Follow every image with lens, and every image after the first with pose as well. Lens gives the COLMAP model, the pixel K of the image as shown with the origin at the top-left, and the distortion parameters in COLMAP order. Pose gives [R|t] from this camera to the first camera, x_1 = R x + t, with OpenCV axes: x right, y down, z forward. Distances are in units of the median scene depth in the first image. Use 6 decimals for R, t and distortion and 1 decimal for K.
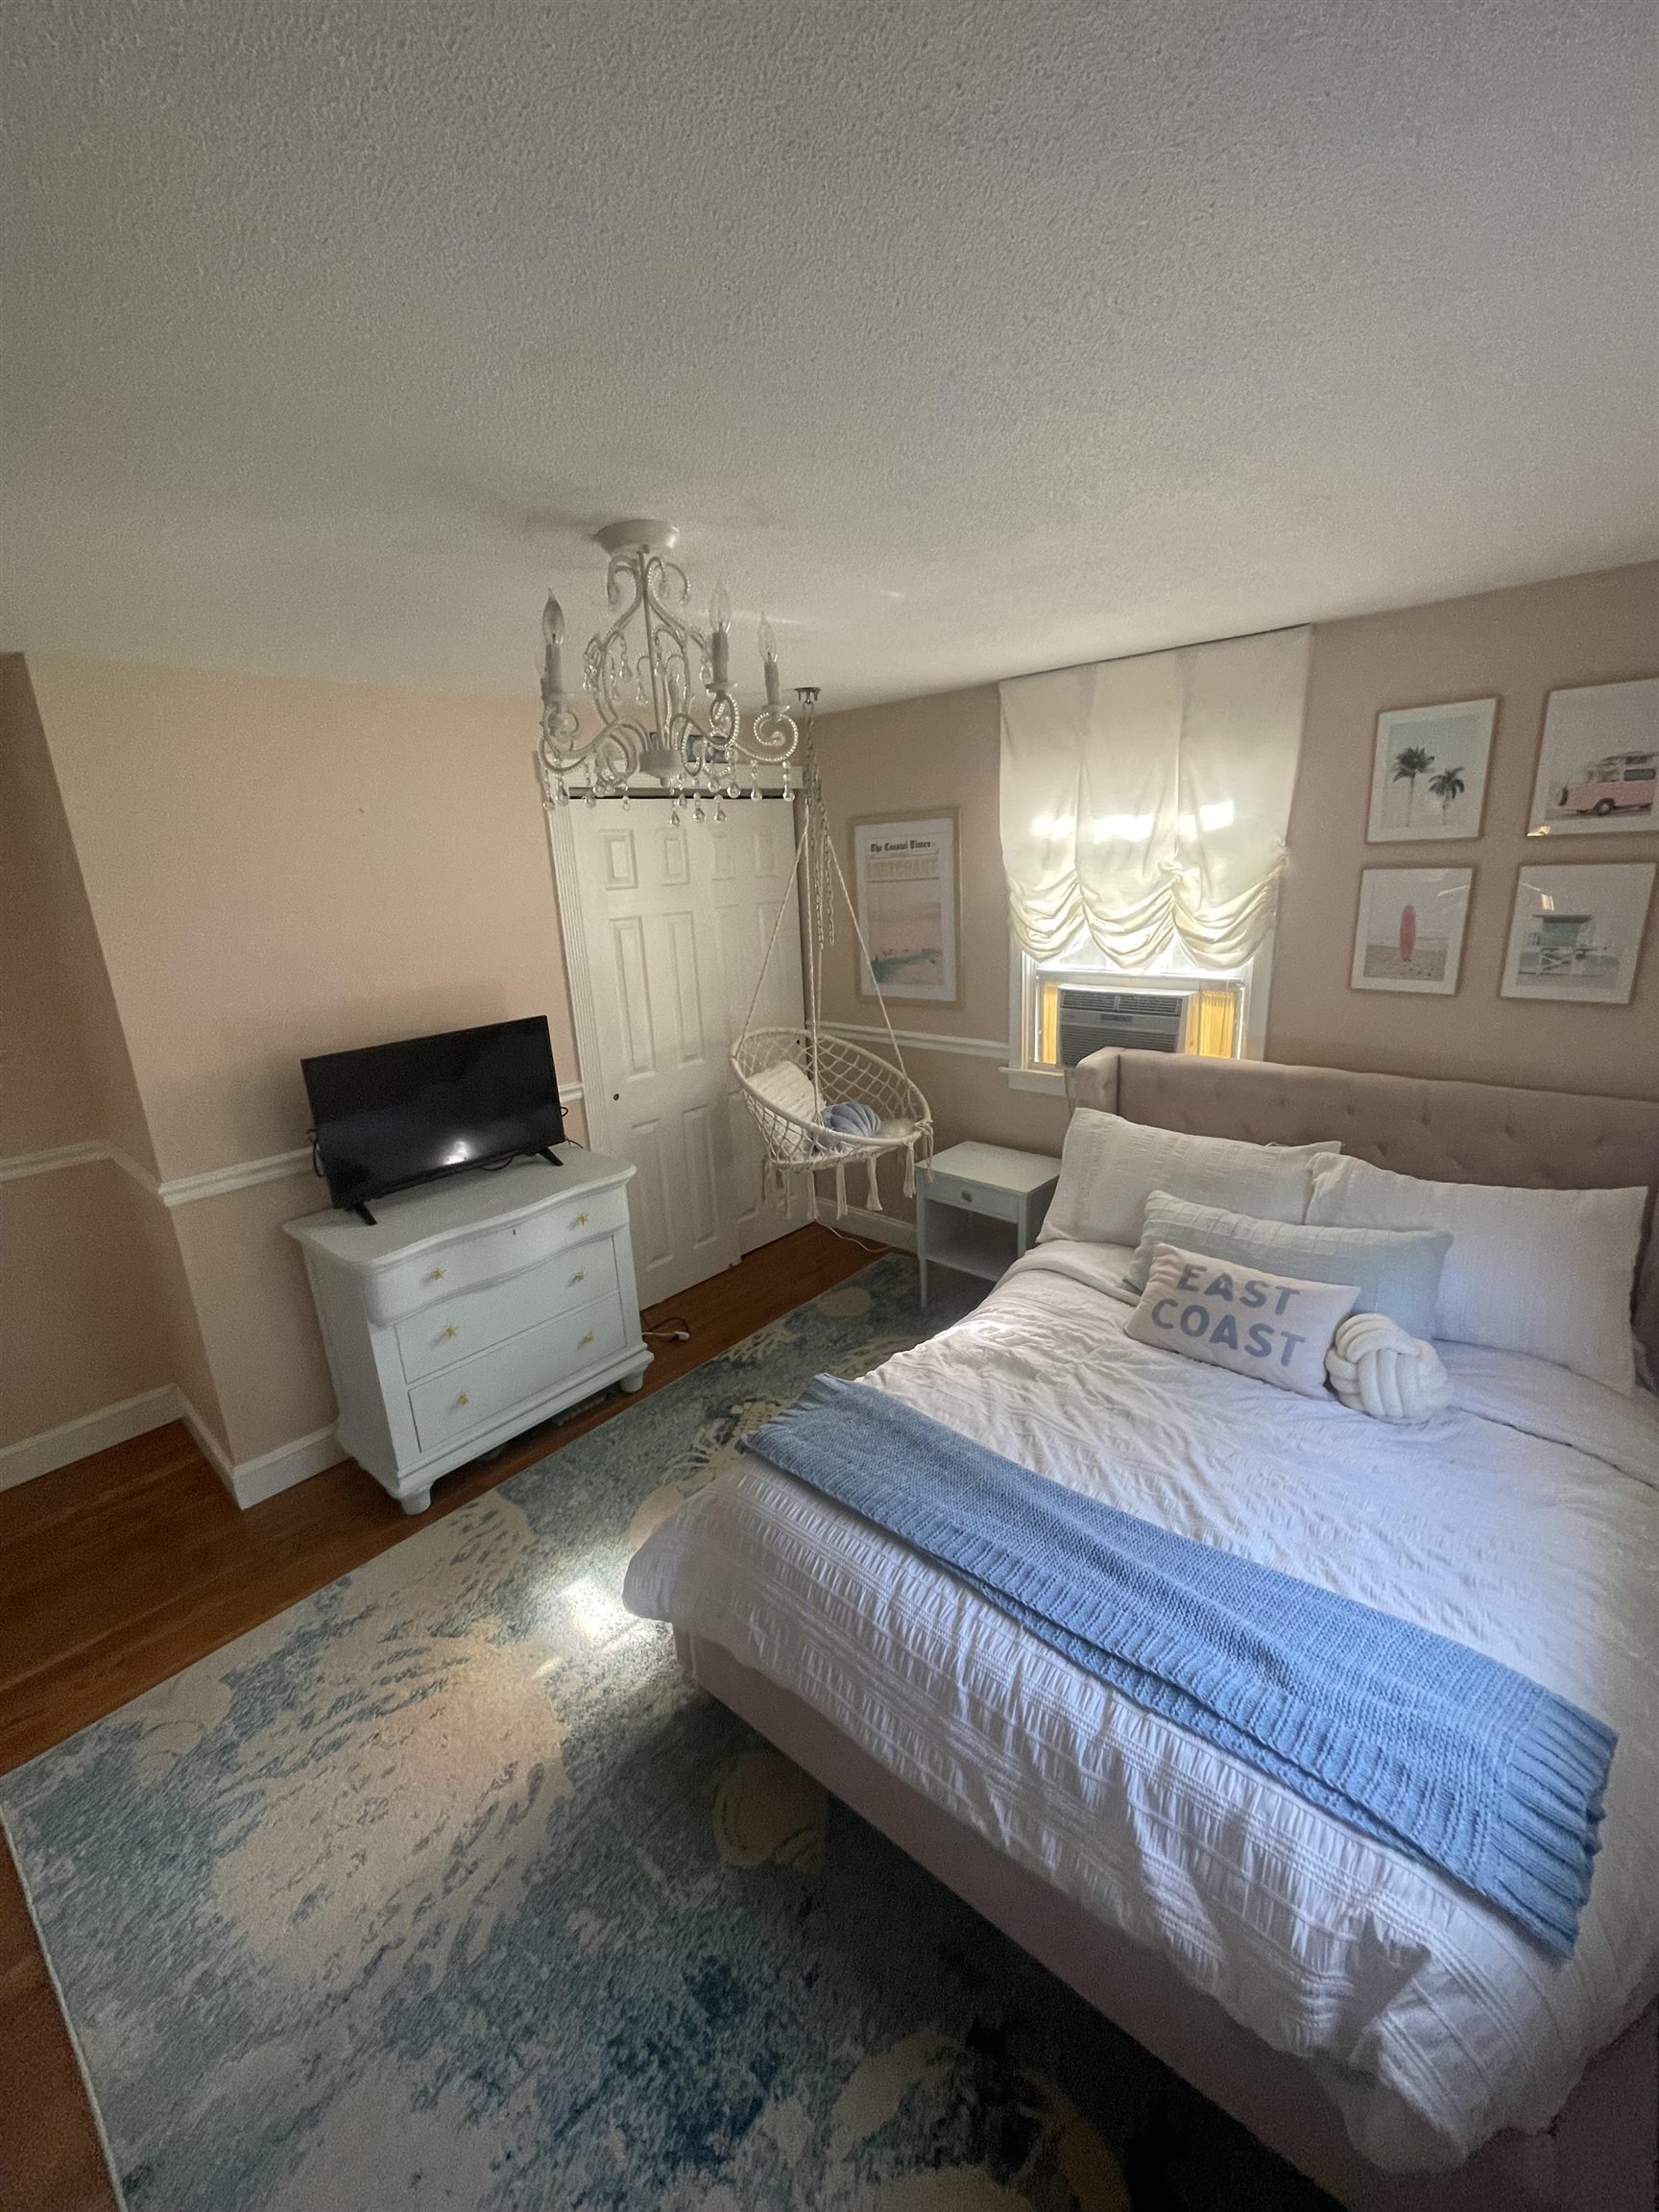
lens RADIAL K [[901.5, 0, 829.5], [0, 901.5, 1104.3], [0, 0, 1]] dist [0.012421, -0.001069]
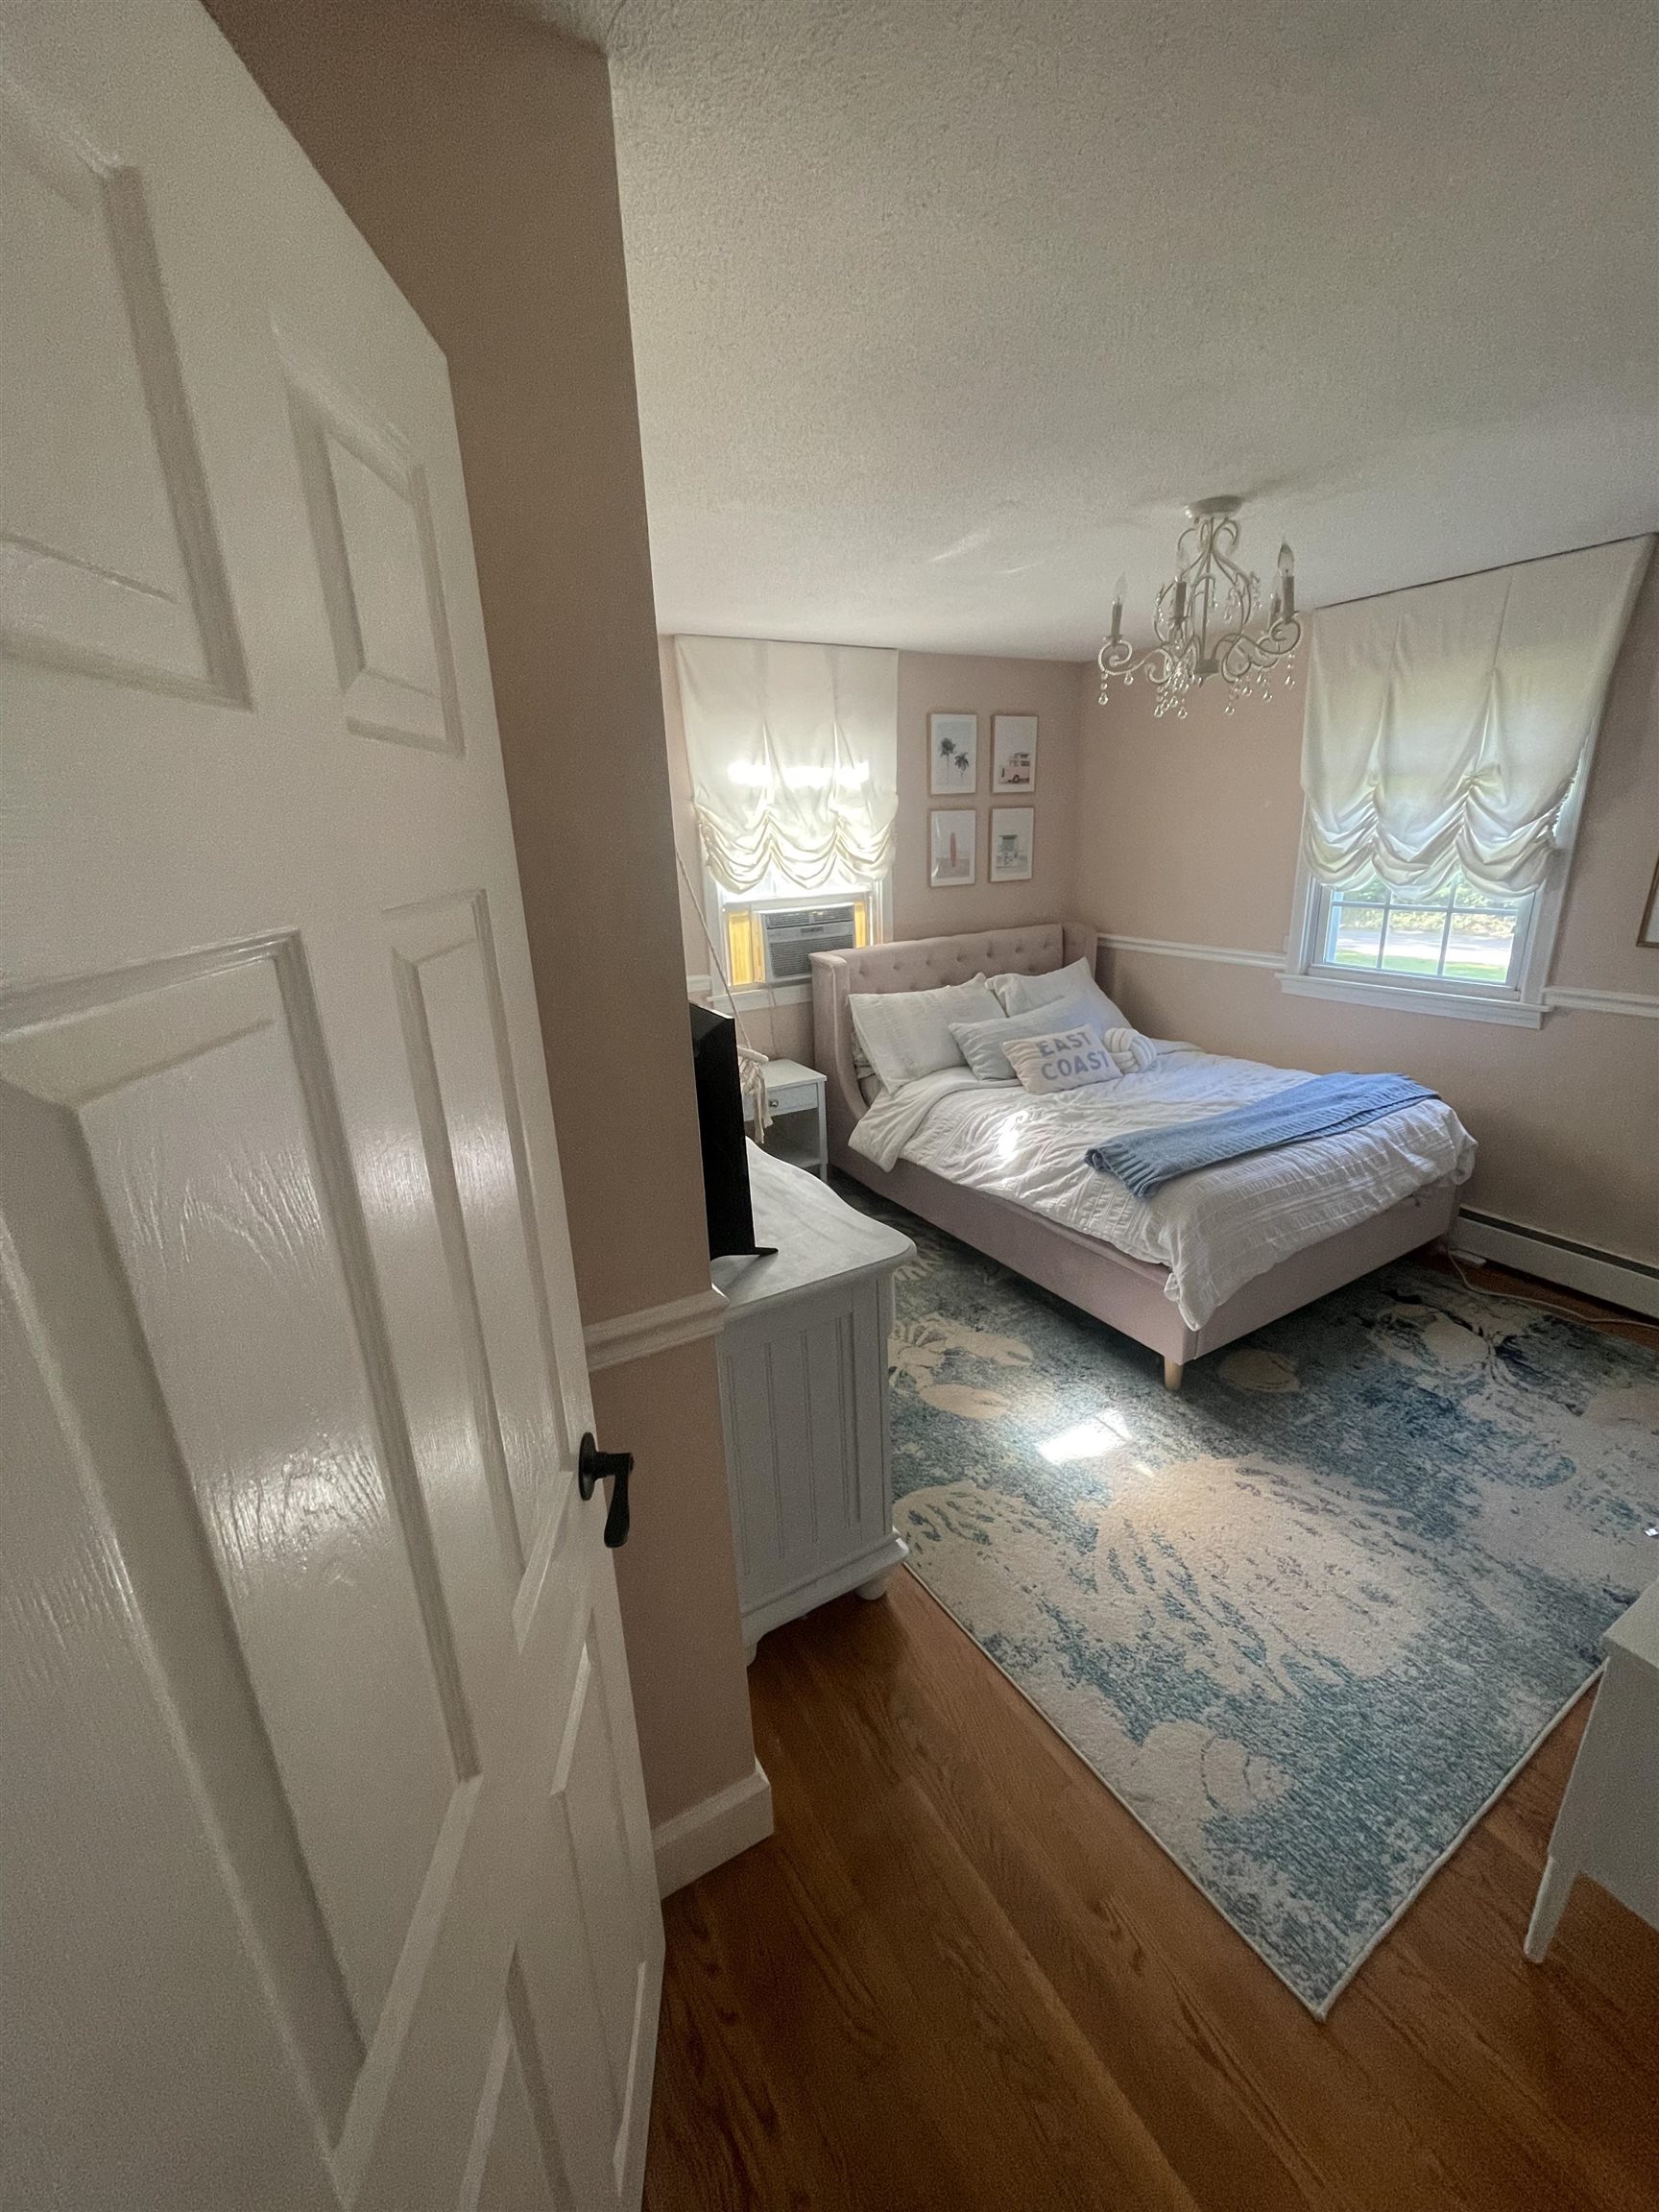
lens RADIAL K [[901.5, 0, 825.4], [0, 901.5, 1107.3], [0, 0, 1]] dist [0.012421, -0.001069]
pose [[0.308106, -0.251223, 0.917582, -1.274564], [0.281189, 0.945459, 0.164437, -0.088732], [-0.908847, 0.207350, 0.361943, 0.811462]]
